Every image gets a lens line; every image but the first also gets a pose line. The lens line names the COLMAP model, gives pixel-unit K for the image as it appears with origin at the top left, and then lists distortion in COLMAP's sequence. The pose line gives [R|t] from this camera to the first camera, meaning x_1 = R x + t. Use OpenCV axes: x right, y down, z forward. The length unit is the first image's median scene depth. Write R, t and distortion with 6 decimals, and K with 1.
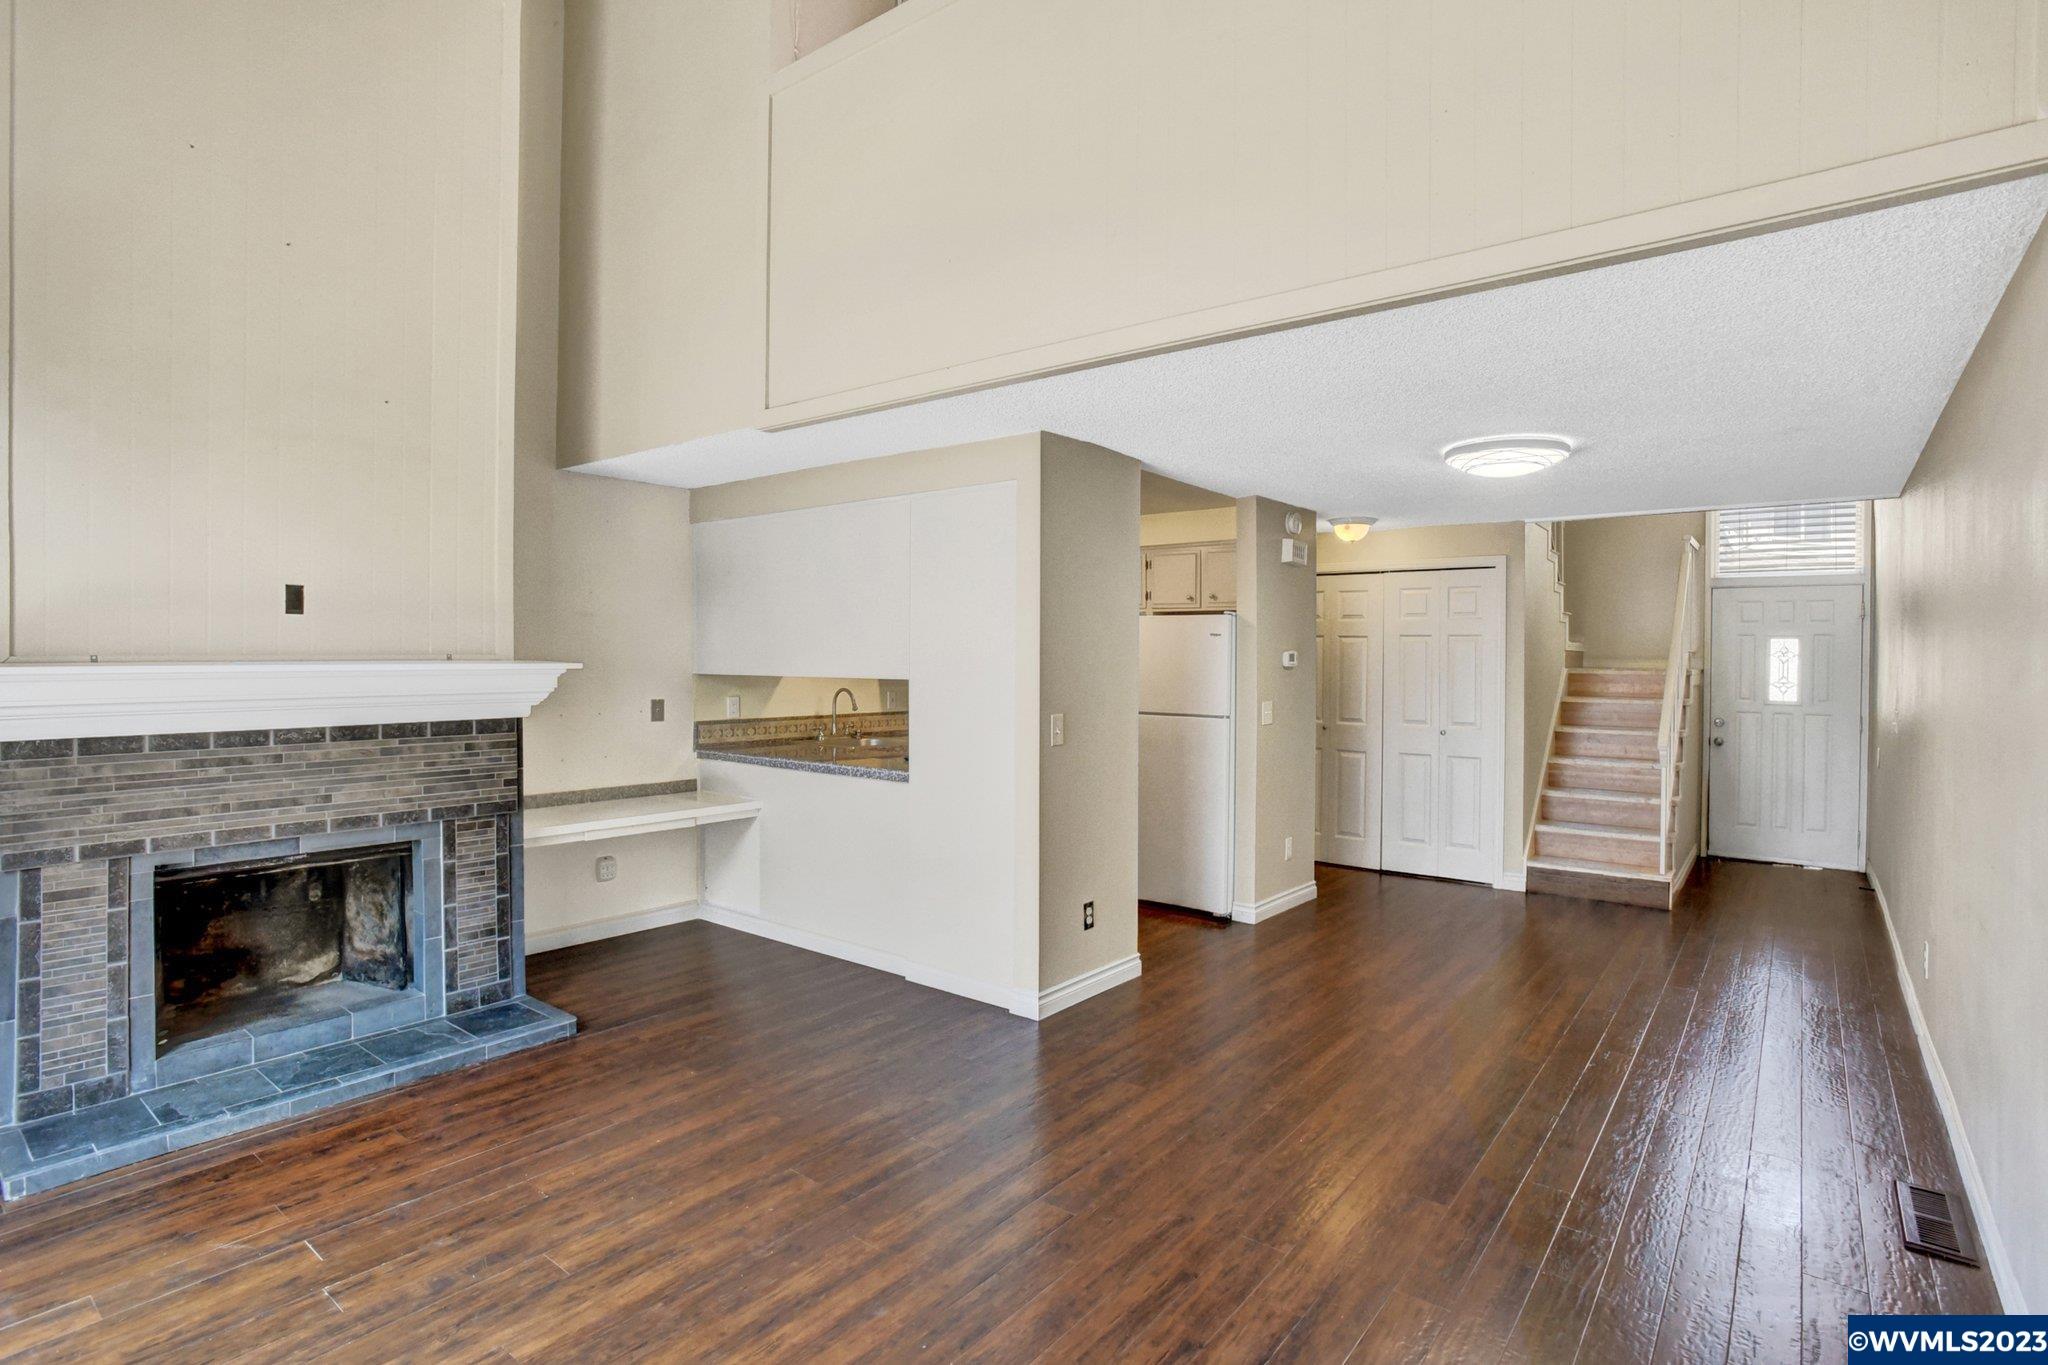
lens RADIAL K [[1007.0, 0, 1024.0], [0, 1007.0, 682.5], [0, 0, 1]] dist [-0.071633, 0.024520]
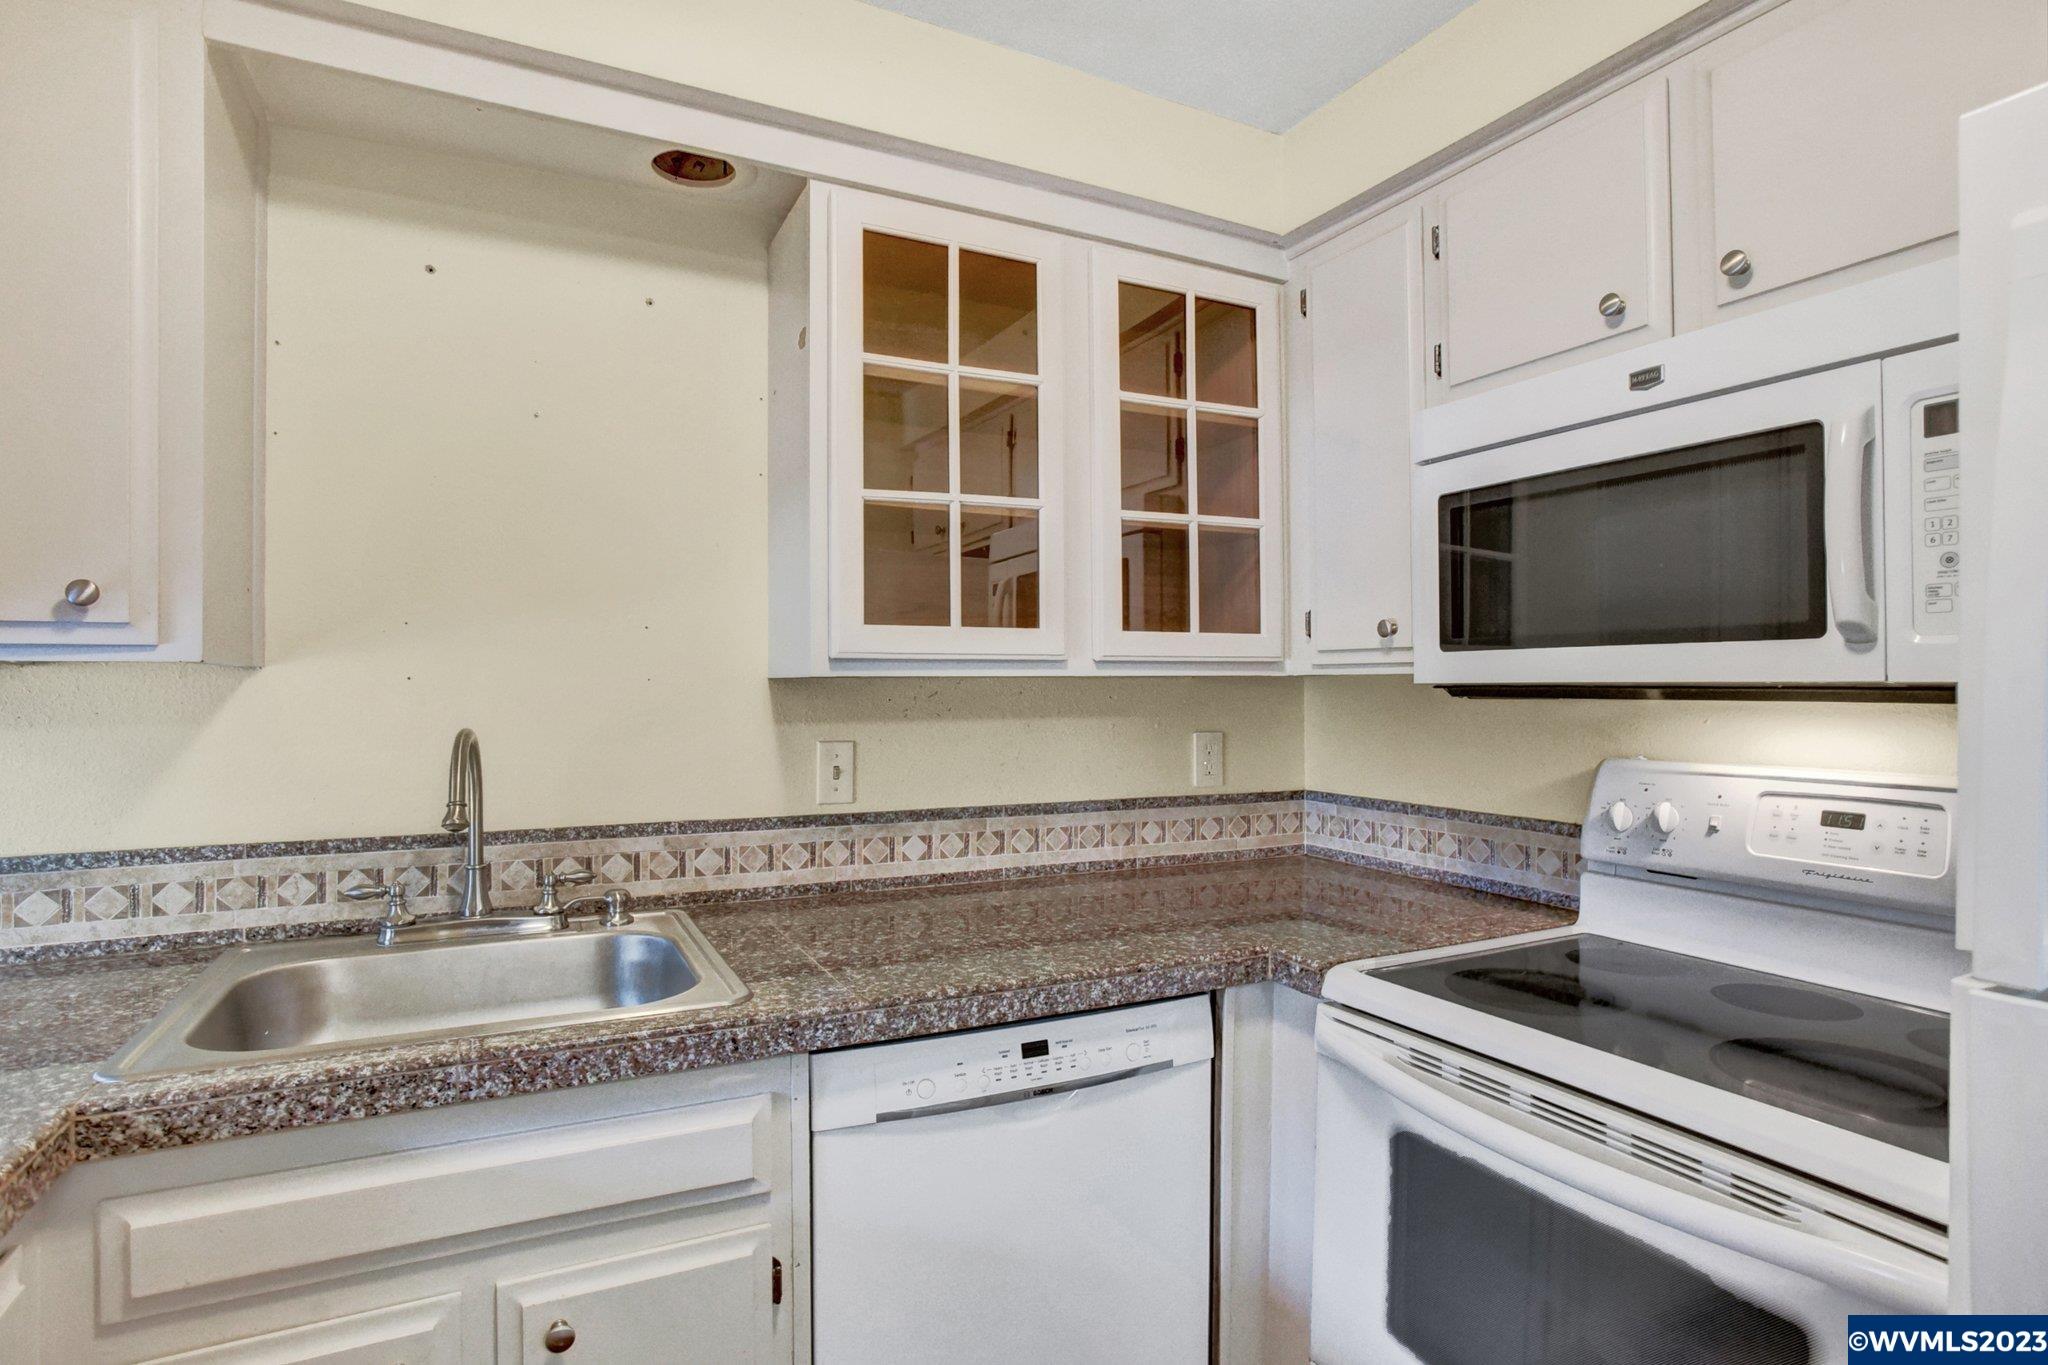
lens RADIAL K [[1040.4, 0, 1024.1], [0, 1040.4, 670.8], [0, 0, 1]] dist [-0.067005, 0.030891]
pose [[0.905848, -0.011281, -0.423454, 0.038324], [-0.003898, 0.999381, -0.034961, -0.000436], [0.423586, 0.033320, 0.905243, 0.774014]]
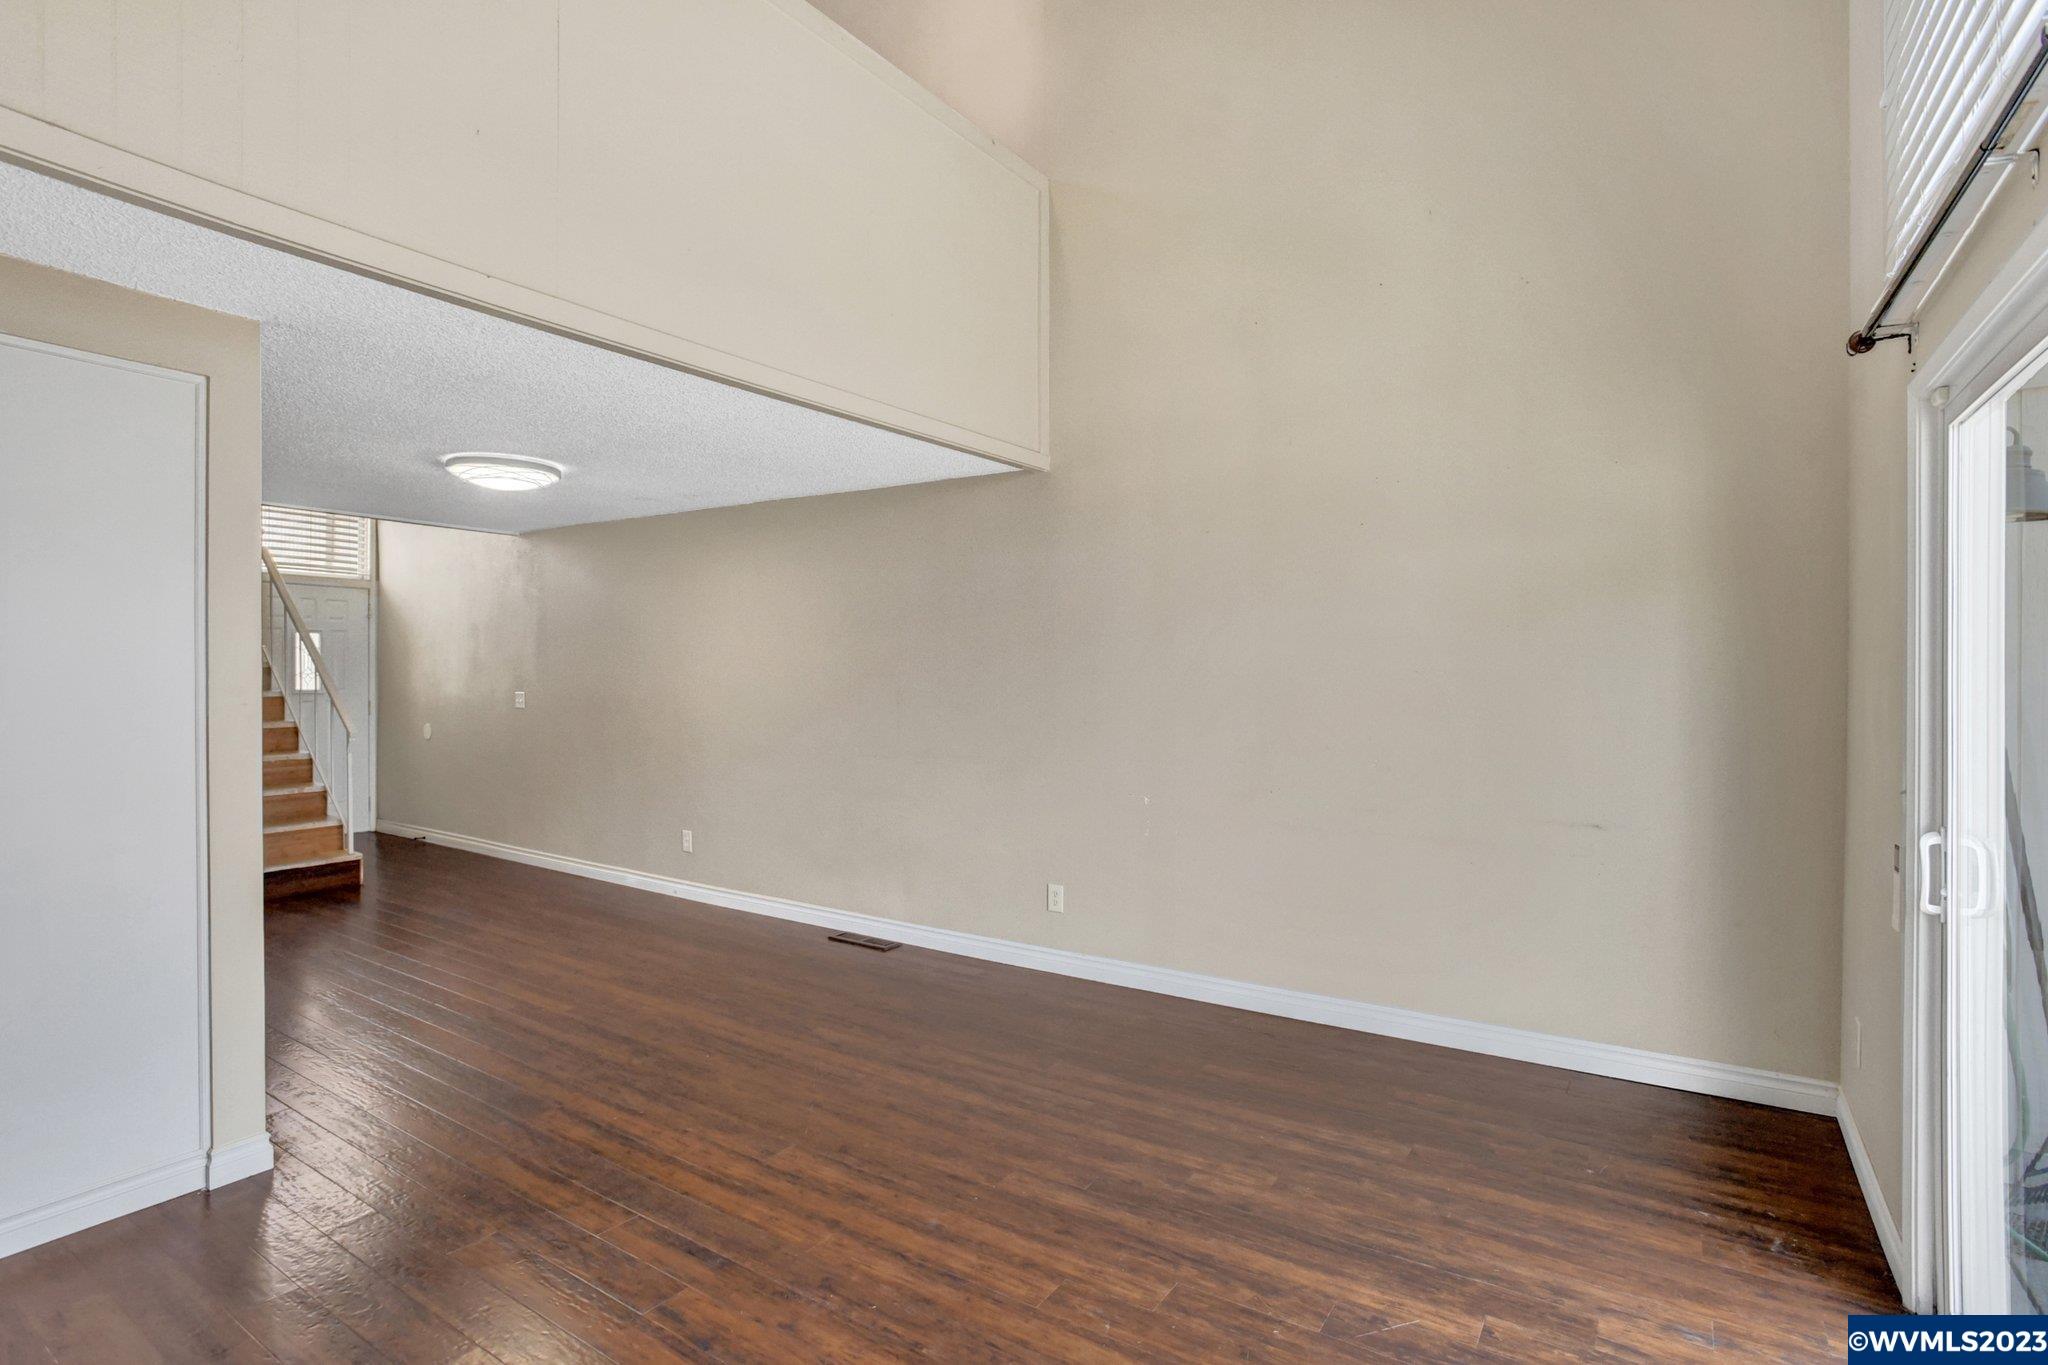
lens RADIAL K [[1040.4, 0, 1024.1], [0, 1040.4, 670.8], [0, 0, 1]] dist [-0.067005, 0.030891]
pose [[-0.081078, -0.013435, 0.996617, -0.430870], [0.020320, 0.999679, 0.015129, -0.004160], [-0.996501, 0.021478, -0.080779, 0.316487]]
